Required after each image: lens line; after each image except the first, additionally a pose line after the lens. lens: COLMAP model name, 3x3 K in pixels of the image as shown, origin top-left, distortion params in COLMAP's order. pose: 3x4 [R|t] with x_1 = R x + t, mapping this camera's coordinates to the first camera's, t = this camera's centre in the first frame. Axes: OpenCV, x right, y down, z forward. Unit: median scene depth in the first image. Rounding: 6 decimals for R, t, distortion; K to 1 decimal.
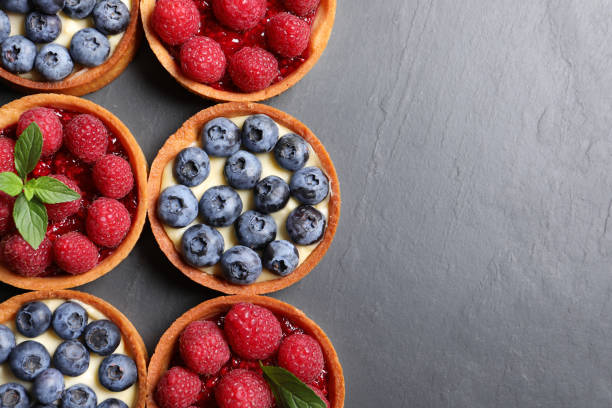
lens RADIAL K [[1015.8, 0, 306.0], [0, 1015.8, 204.0], [0, 0, 1]] dist [-0.005460, 0.223427]
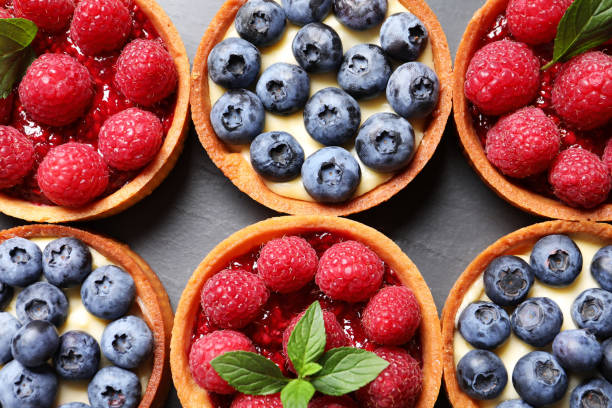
lens RADIAL K [[1015.8, 0, 306.0], [0, 1015.8, 204.0], [0, 0, 1]] dist [-0.005460, 0.223427]
pose [[0.024602, -0.997708, 0.063033, -0.194825], [0.999028, 0.026843, 0.034961, -0.040756], [-0.036573, 0.062112, 0.997399, 0.272558]]
